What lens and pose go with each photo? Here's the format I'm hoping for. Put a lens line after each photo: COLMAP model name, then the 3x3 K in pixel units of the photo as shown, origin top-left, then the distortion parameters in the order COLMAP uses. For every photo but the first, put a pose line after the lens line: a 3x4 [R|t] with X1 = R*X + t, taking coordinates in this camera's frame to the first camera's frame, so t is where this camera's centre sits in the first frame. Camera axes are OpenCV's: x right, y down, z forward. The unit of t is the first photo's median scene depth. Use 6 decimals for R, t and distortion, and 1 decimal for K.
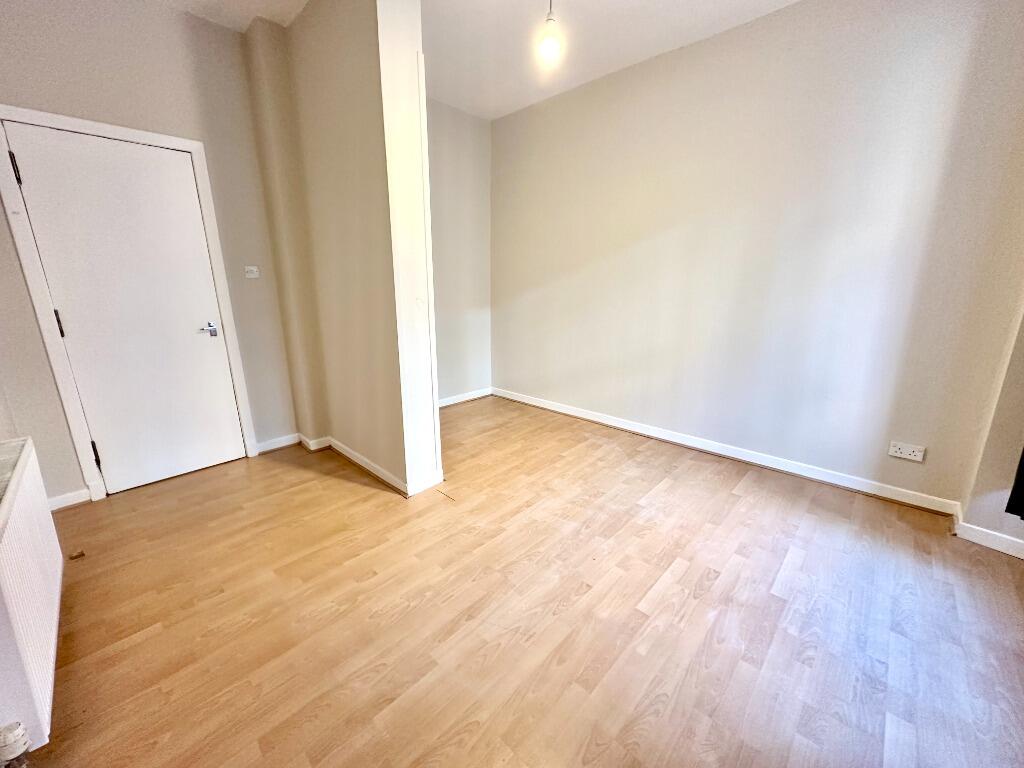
lens RADIAL K [[404.1, 0, 512.0], [0, 404.1, 384.0], [0, 0, 1]] dist [0.000306, 0.000072]
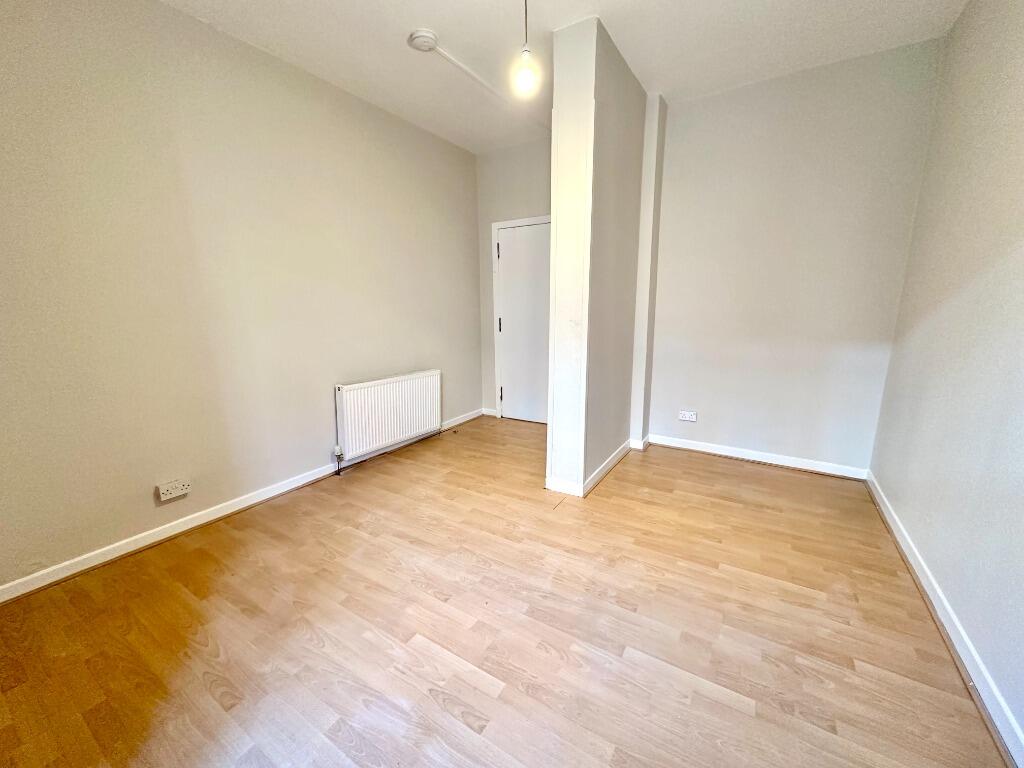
lens RADIAL K [[405.4, 0, 512.0], [0, 405.4, 384.0], [0, 0, 1]] dist [-0.003596, -0.000051]
pose [[0.204707, 0.193892, -0.959427, 1.004752], [-0.236107, 0.961022, 0.143838, -0.196253], [0.949920, 0.197083, 0.242507, 0.727289]]
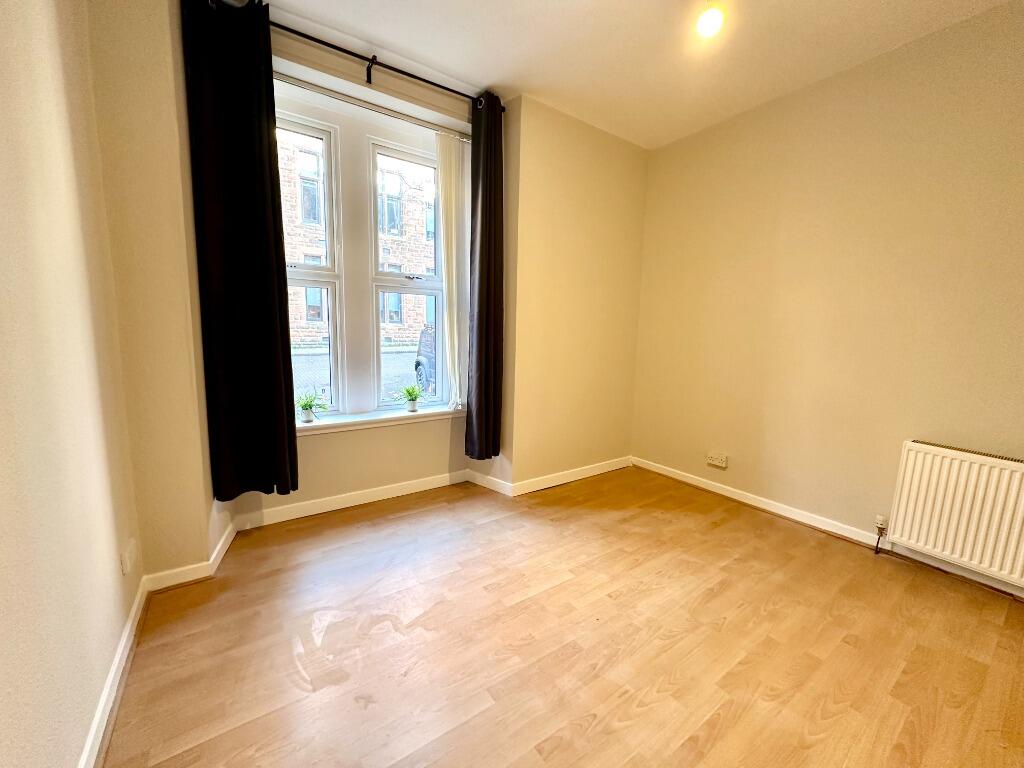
lens RADIAL K [[405.4, 0, 512.0], [0, 405.4, 384.0], [0, 0, 1]] dist [-0.003596, -0.000051]
pose [[-0.980496, -0.040278, 0.192369, 0.237633], [0.034560, 0.928193, 0.370492, -0.416117], [-0.193478, 0.369914, -0.908697, 1.673804]]
